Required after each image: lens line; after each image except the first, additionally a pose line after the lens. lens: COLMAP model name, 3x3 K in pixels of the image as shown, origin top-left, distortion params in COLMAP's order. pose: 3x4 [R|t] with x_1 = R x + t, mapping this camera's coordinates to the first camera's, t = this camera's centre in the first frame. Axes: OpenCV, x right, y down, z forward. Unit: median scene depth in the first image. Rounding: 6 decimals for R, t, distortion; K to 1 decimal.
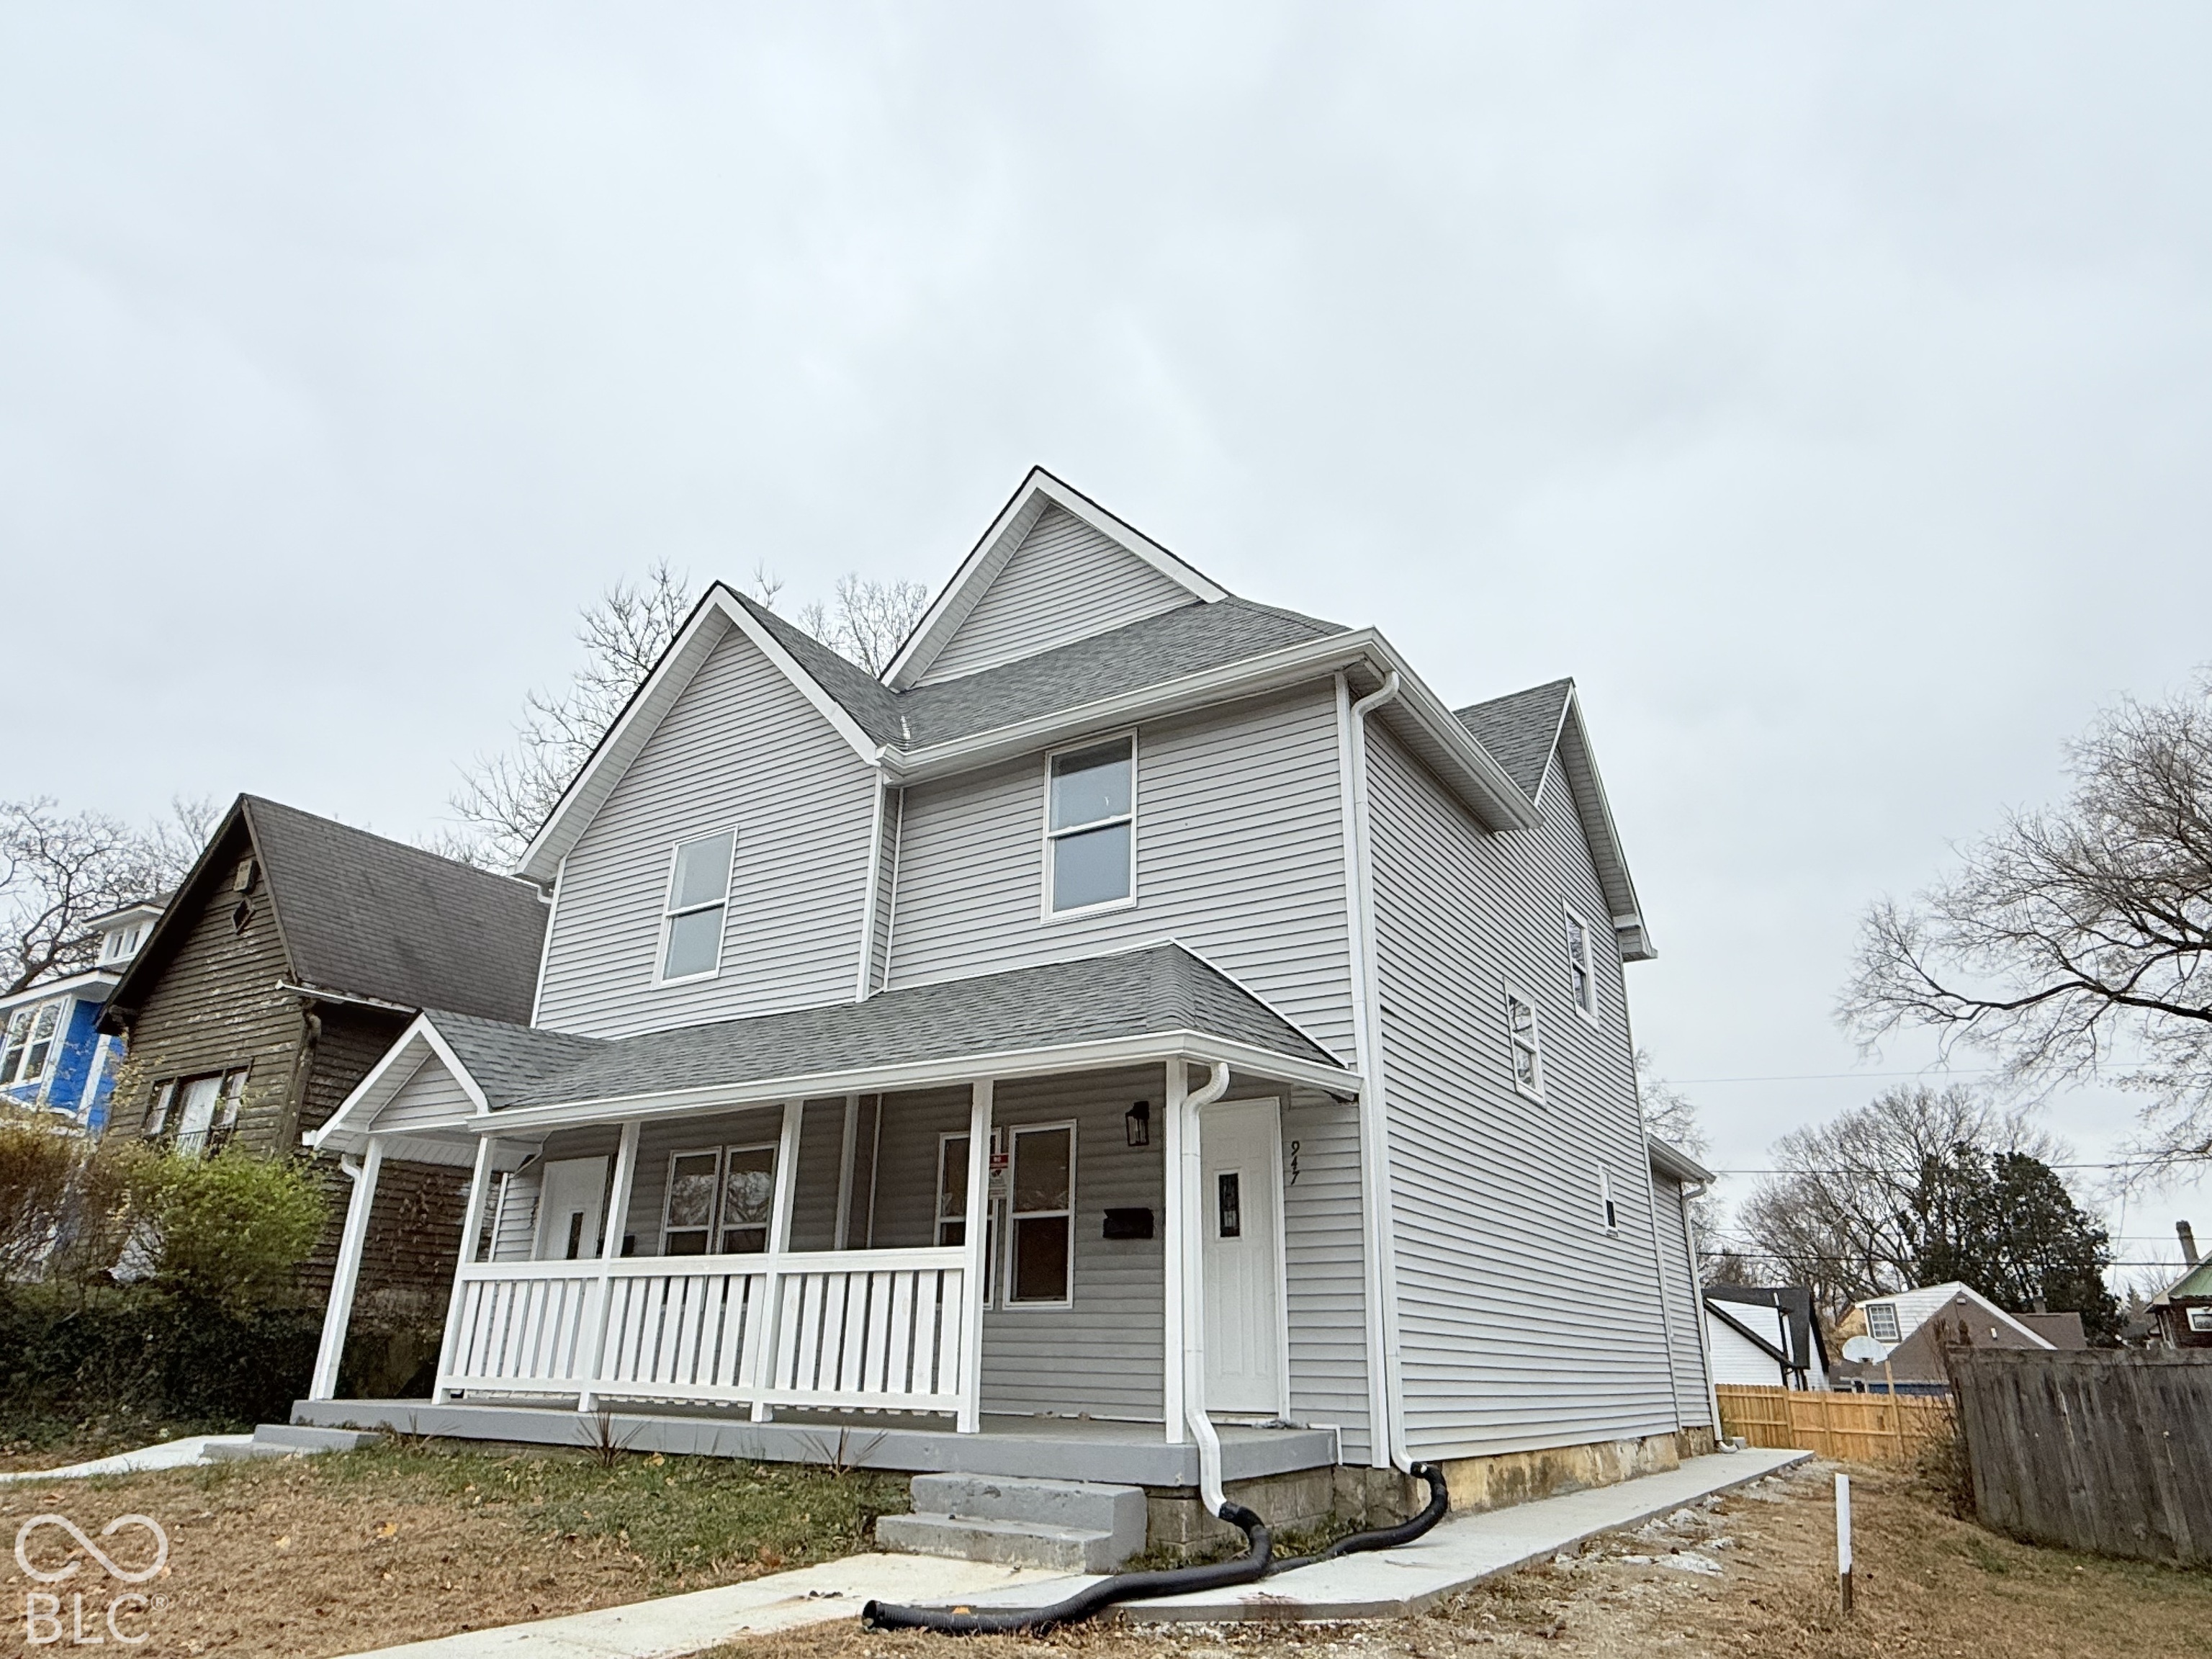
lens RADIAL K [[1371.1, 0, 1109.3], [0, 1371.1, 837.6], [0, 0, 1]] dist [-0.003904, 0.004603]
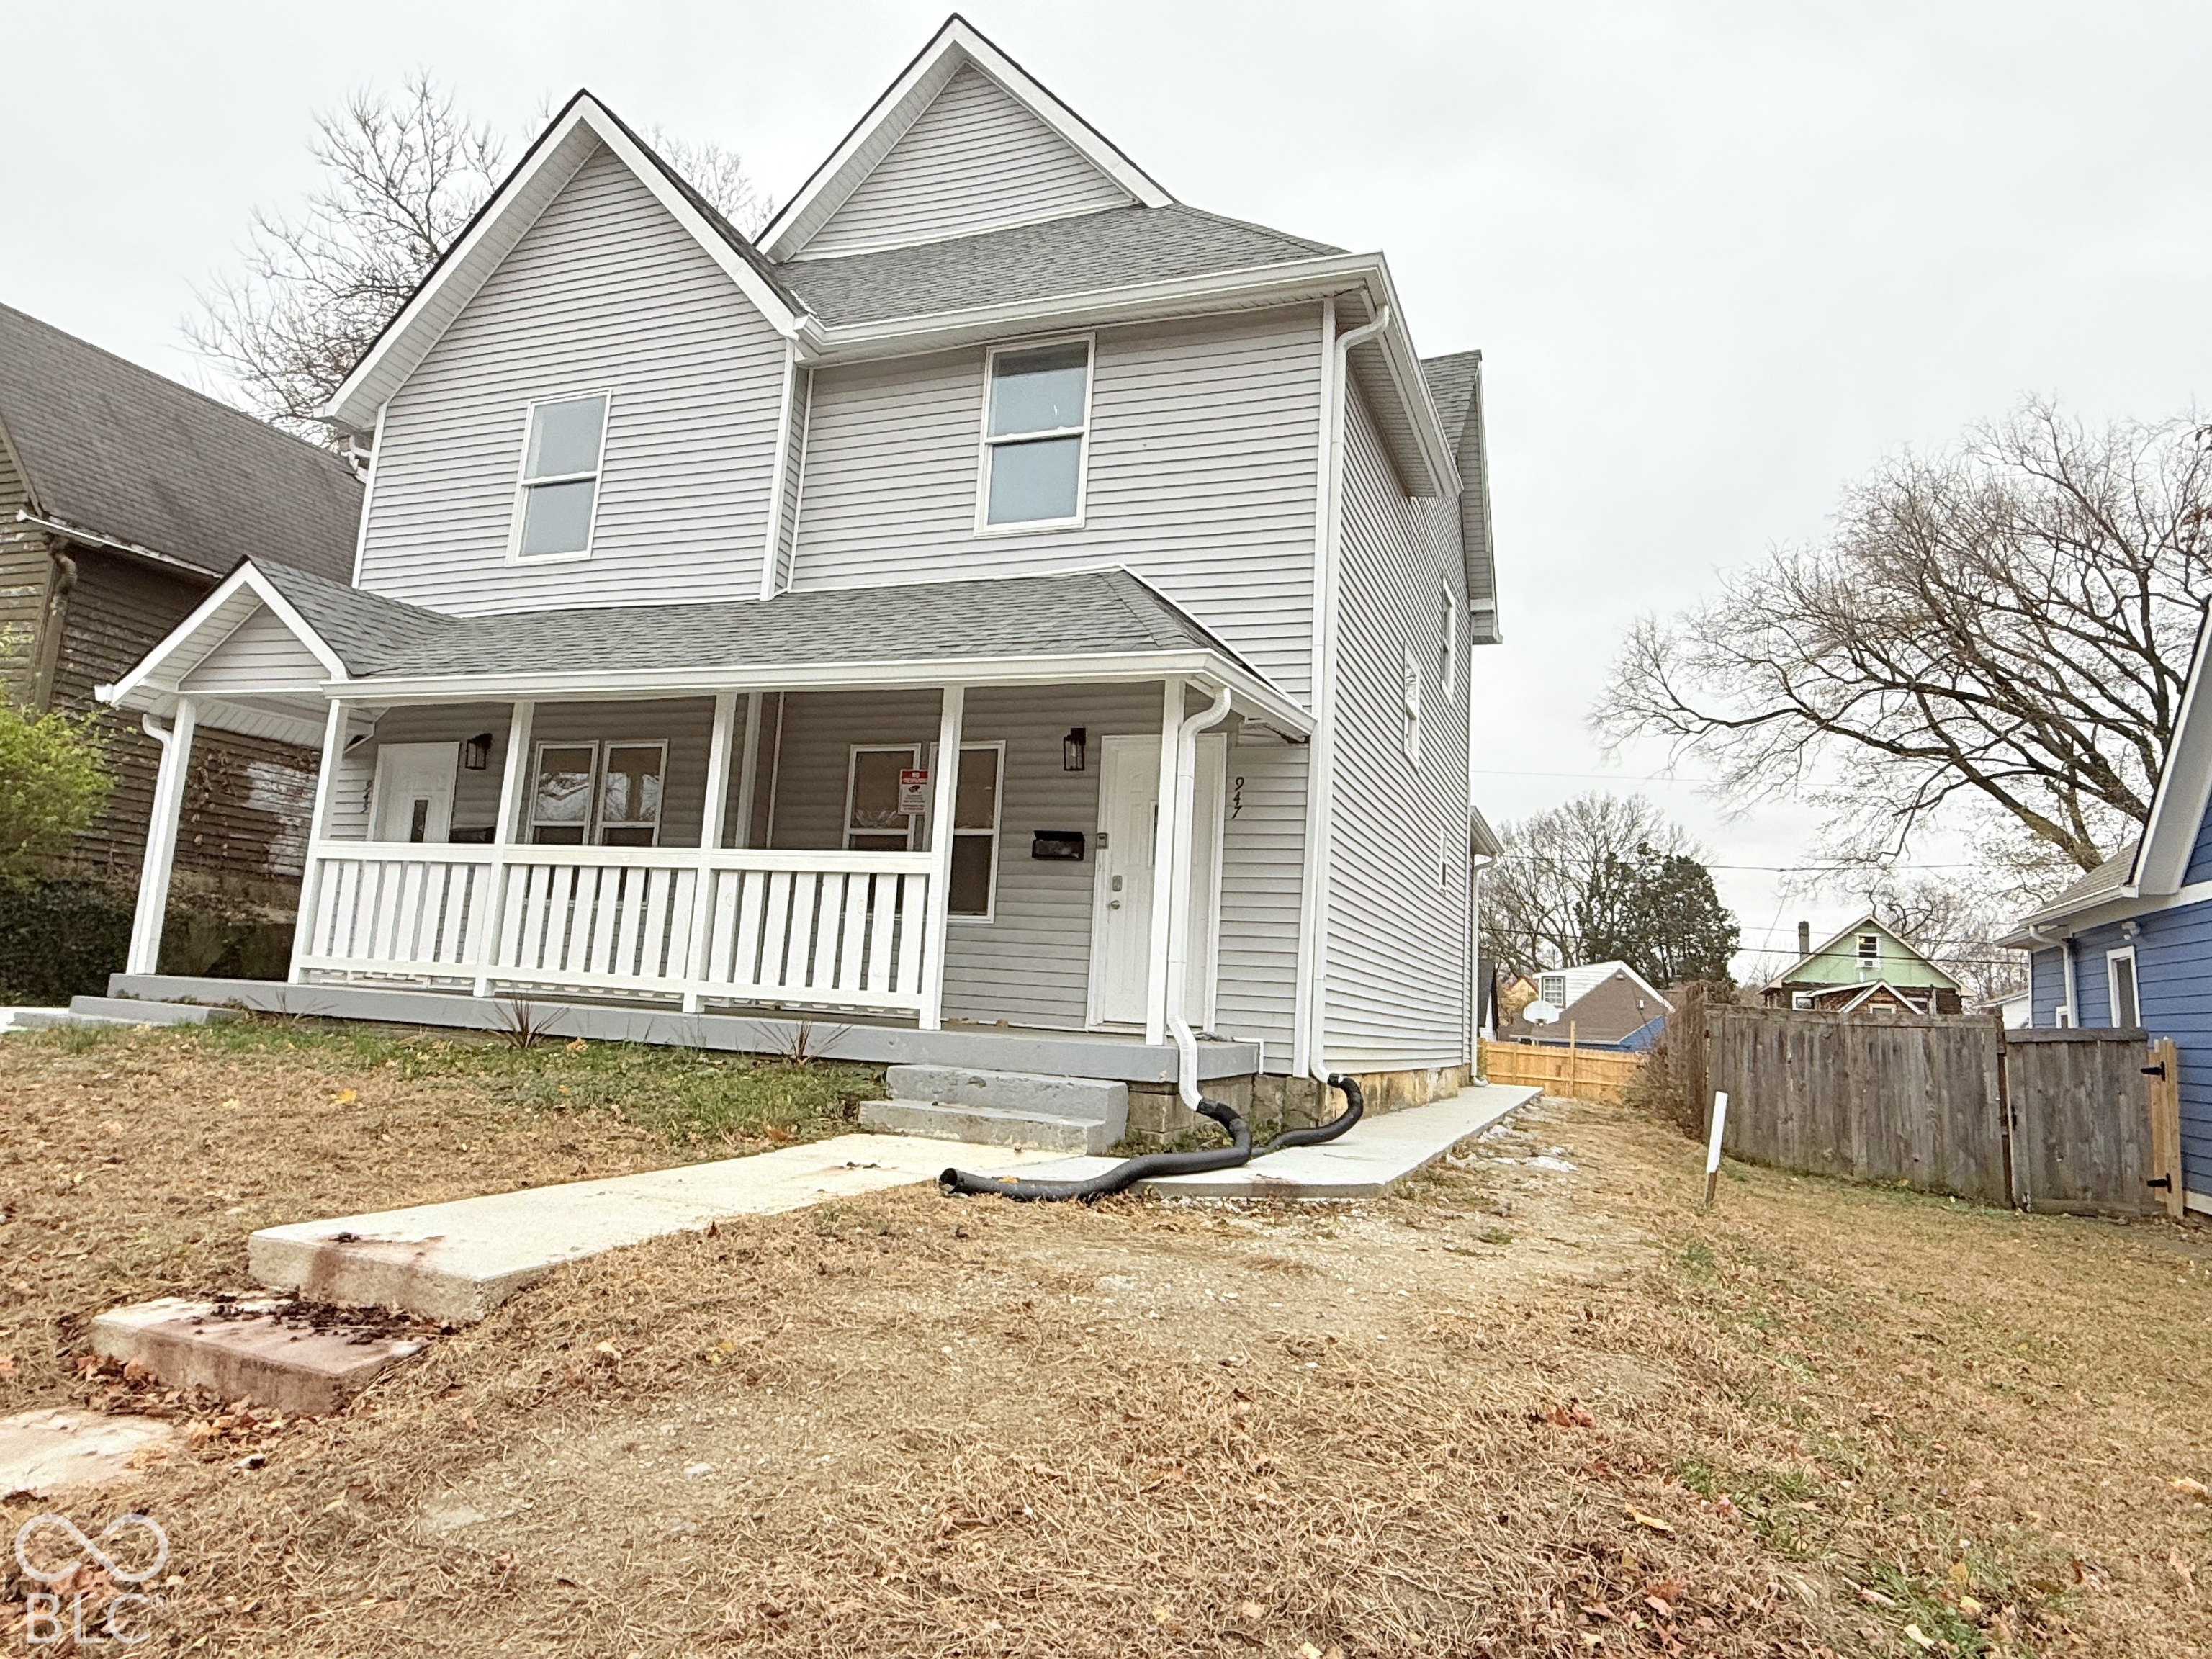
lens RADIAL K [[1371.1, 0, 1111.0], [0, 1371.1, 819.3], [0, 0, 1]] dist [-0.003904, 0.004603]
pose [[0.978273, 0.071589, 0.194571, -0.122142], [-0.114578, 0.968834, 0.219617, 0.032665], [-0.172785, -0.237139, 0.955987, 0.034235]]
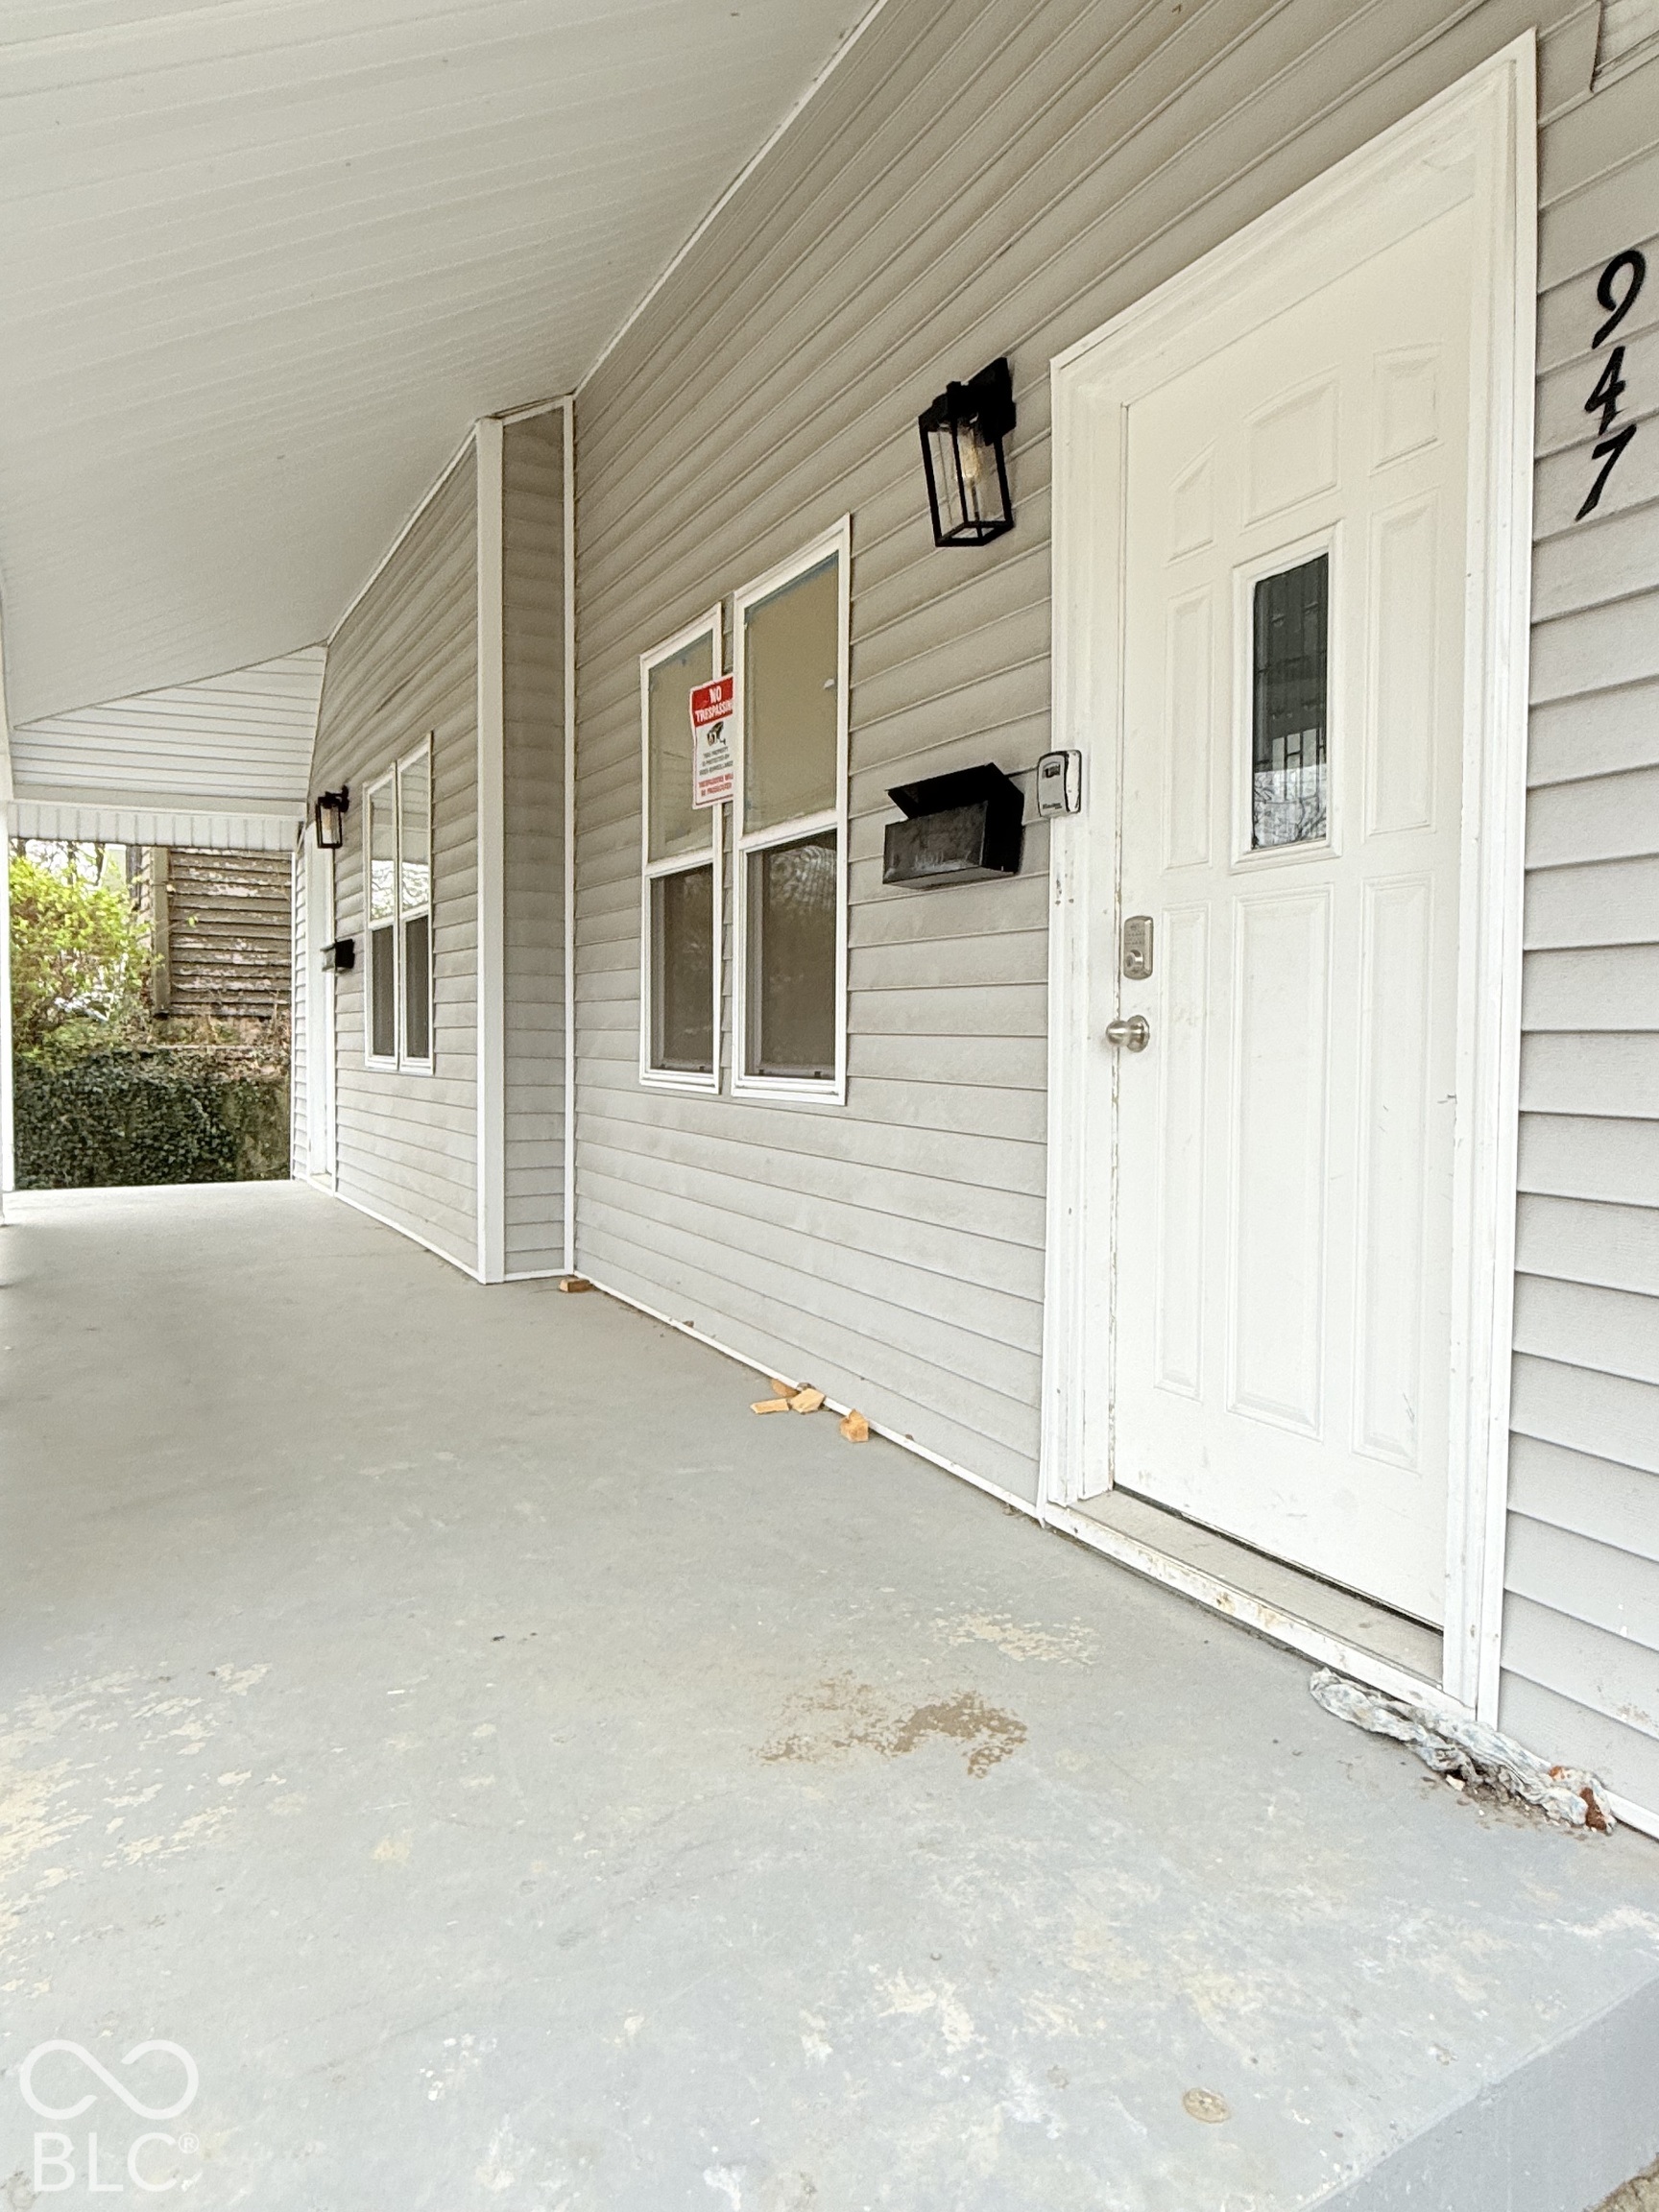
lens RADIAL K [[1371.1, 0, 833.2], [0, 1371.1, 1100.1], [0, 0, 1]] dist [-0.003904, 0.004603]
pose [[0.880689, 0.011481, -0.473556, 0.105742], [0.179350, 0.917199, 0.355781, 0.192791], [0.438430, -0.398264, 0.805708, 0.626880]]
